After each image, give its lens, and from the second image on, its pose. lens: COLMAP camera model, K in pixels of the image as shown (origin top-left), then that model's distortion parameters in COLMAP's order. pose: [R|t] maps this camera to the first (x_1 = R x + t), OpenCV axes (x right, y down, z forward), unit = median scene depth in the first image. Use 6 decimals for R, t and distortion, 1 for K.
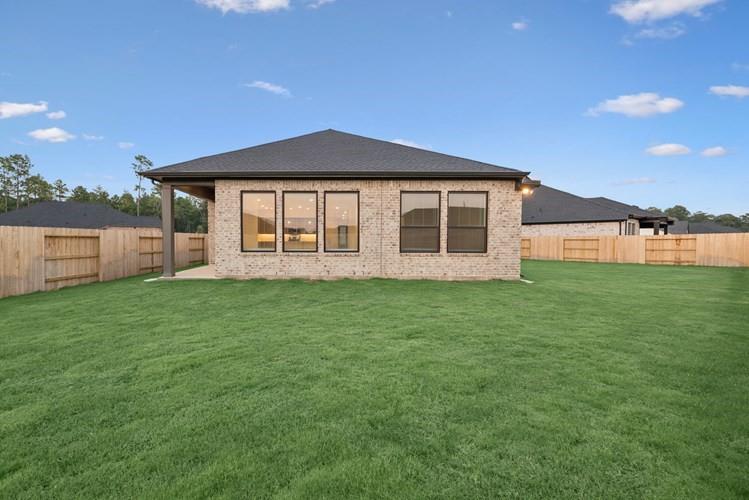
lens RADIAL K [[292.8, 0, 374.5], [0, 292.8, 250.0], [0, 0, 1]] dist [-0.001912, -0.000284]
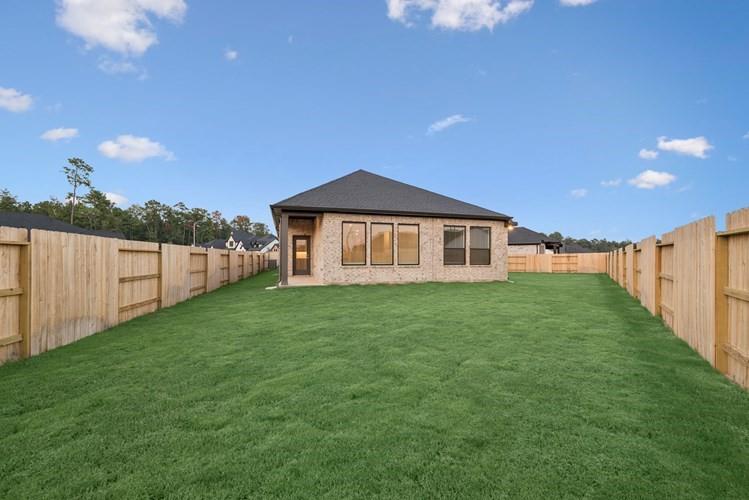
lens RADIAL K [[325.2, 0, 374.0], [0, 325.2, 261.6], [0, 0, 1]] dist [-0.000729, -0.000047]
pose [[0.946703, -0.003997, 0.322083, -0.808941], [0.010906, 0.999747, -0.019650, 0.020426], [-0.321924, 0.022115, 0.946507, -0.501615]]
